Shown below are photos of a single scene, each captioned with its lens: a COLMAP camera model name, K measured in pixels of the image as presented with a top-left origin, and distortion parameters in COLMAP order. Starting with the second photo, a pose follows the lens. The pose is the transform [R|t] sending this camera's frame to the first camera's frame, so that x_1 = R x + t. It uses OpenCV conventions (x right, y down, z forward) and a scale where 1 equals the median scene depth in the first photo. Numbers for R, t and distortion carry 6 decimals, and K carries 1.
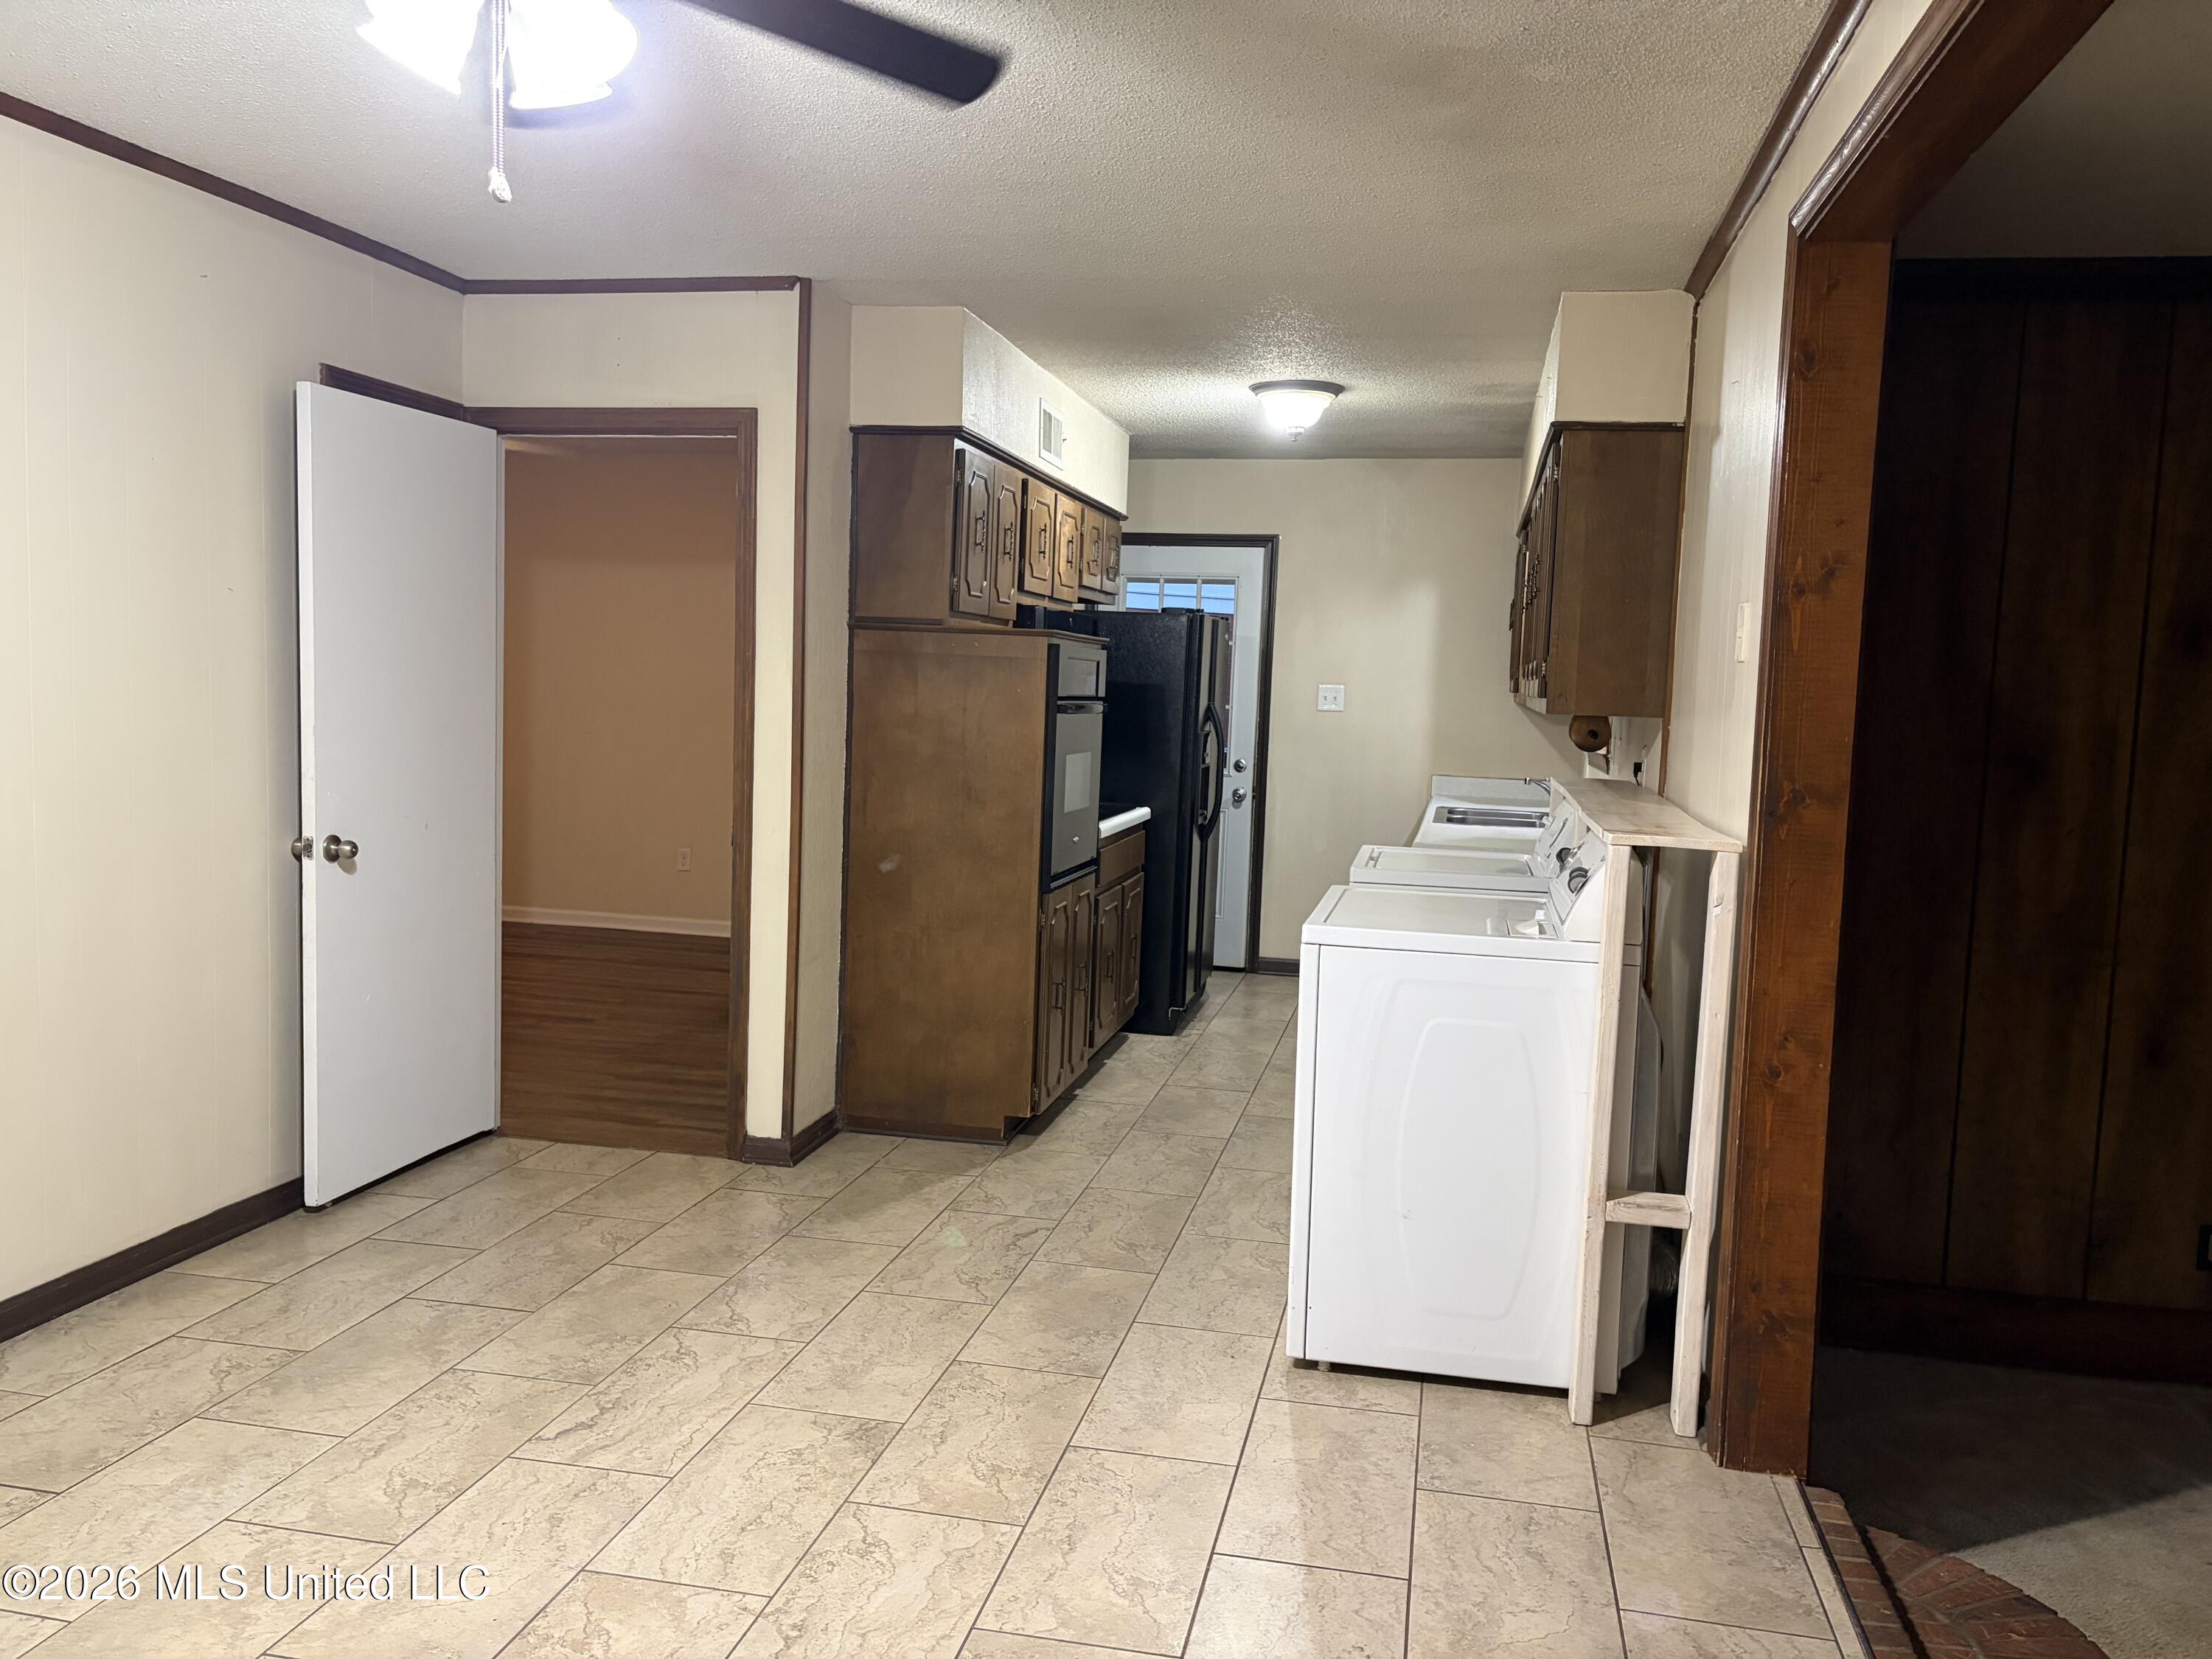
lens RADIAL K [[1699.2, 0, 1106.0], [0, 1699.2, 829.5], [0, 0, 1]] dist [-0.016430, 0.006845]
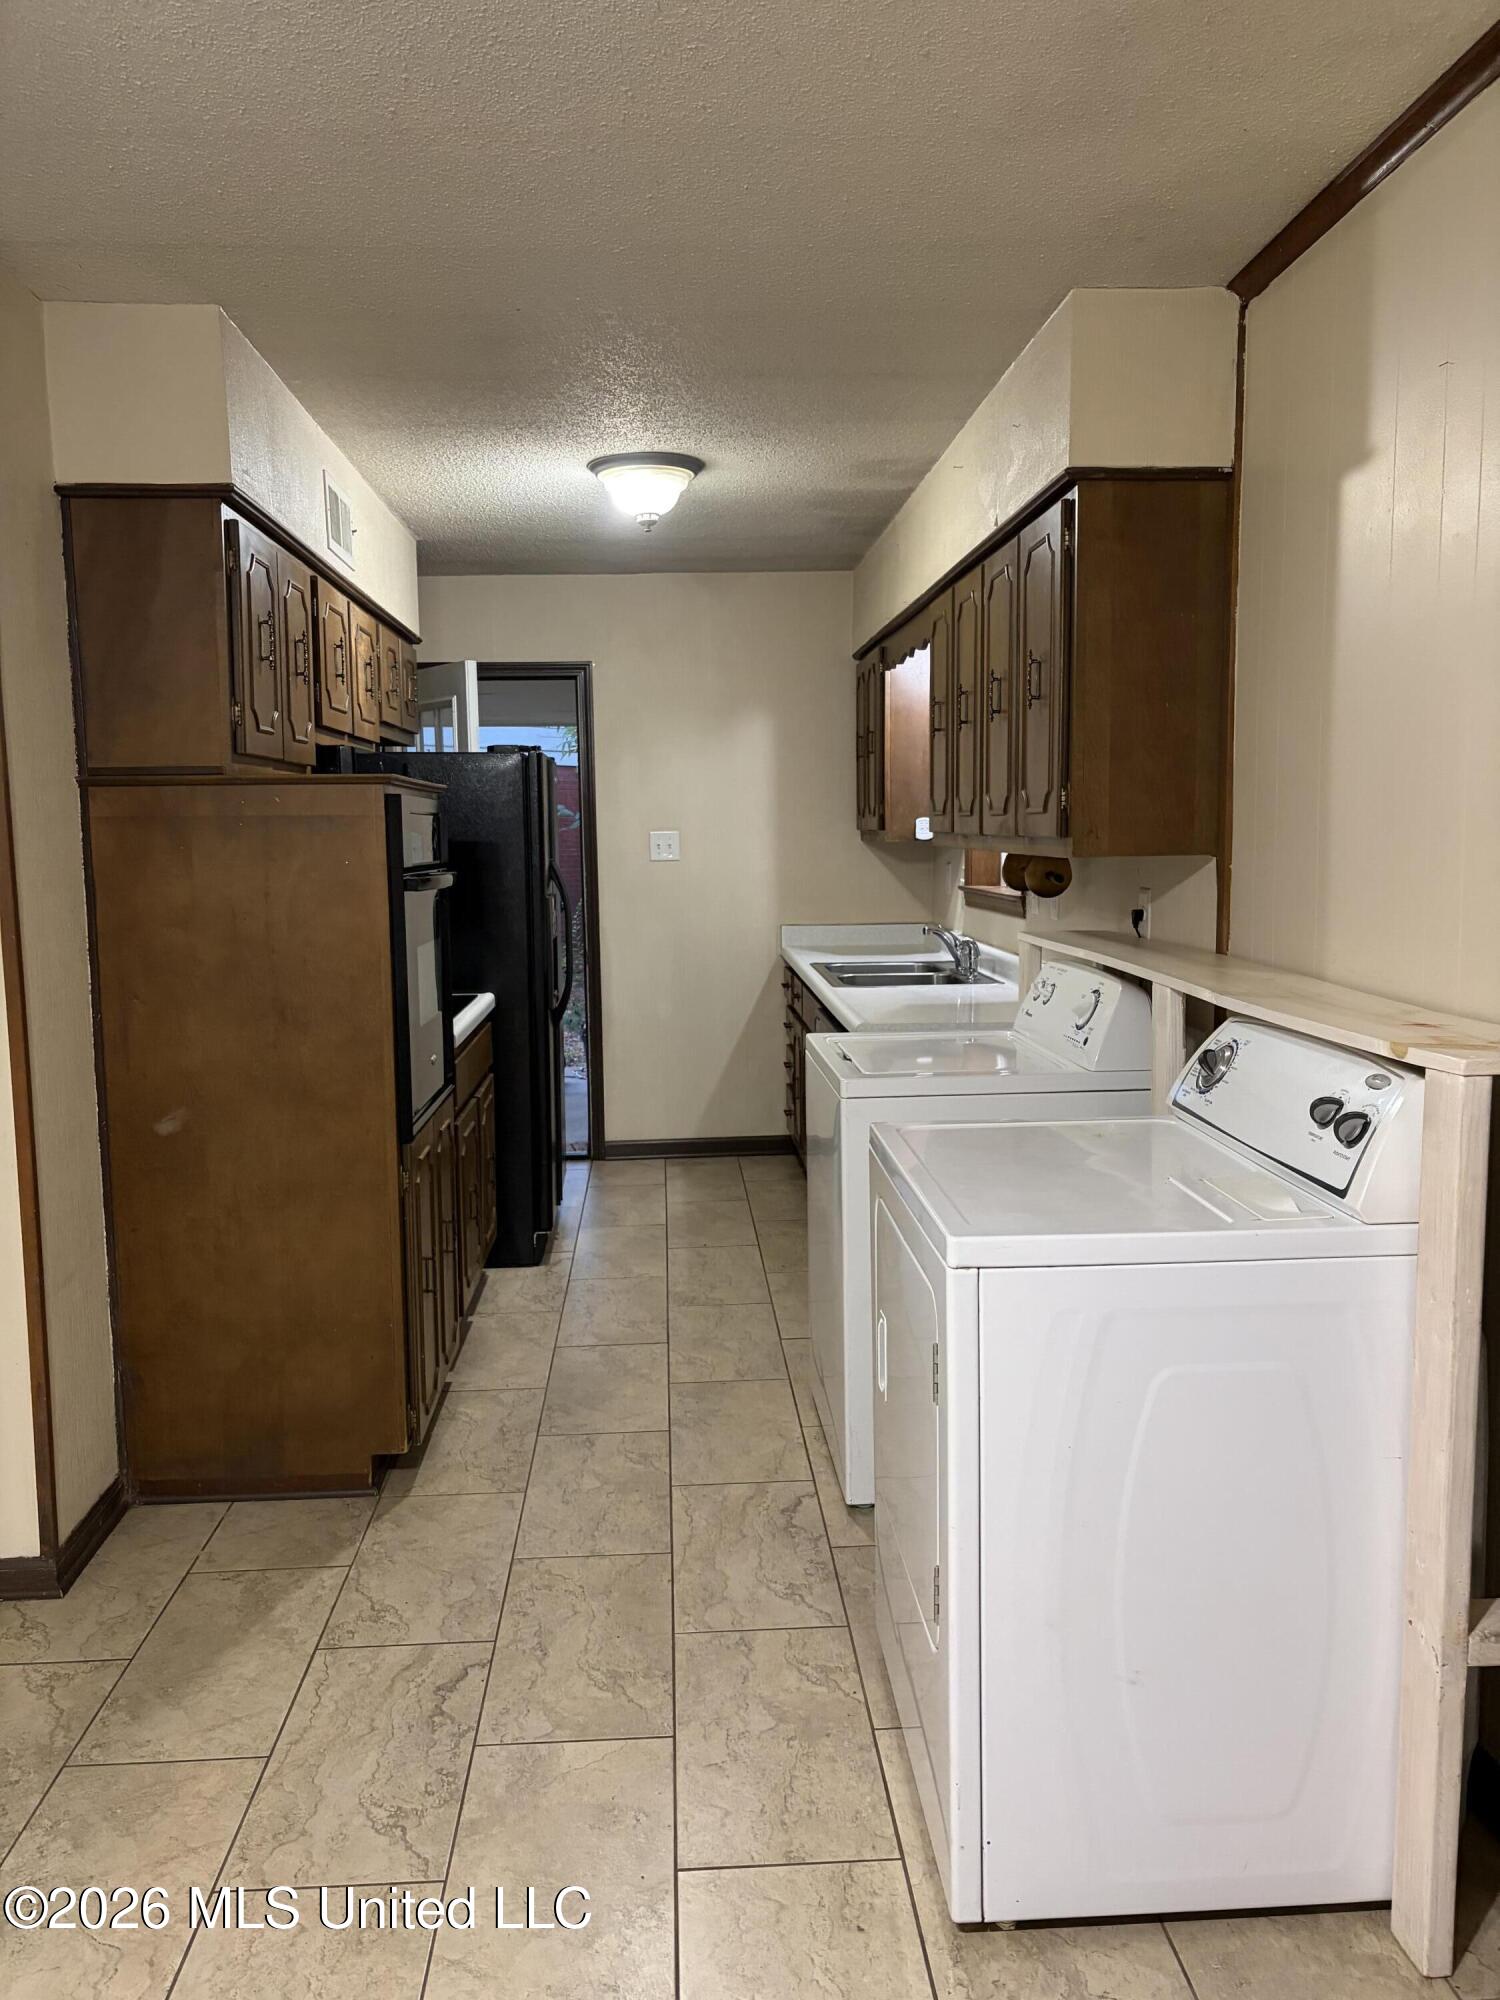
lens RADIAL K [[1536.3, 0, 750.0], [0, 1536.3, 1000.0], [0, 0, 1]] dist [-0.016430, 0.006845]
pose [[0.963080, -0.078085, 0.257641, -0.056656], [0.070769, 0.996785, 0.037561, -0.035930], [-0.259746, -0.017941, 0.965510, 0.329030]]
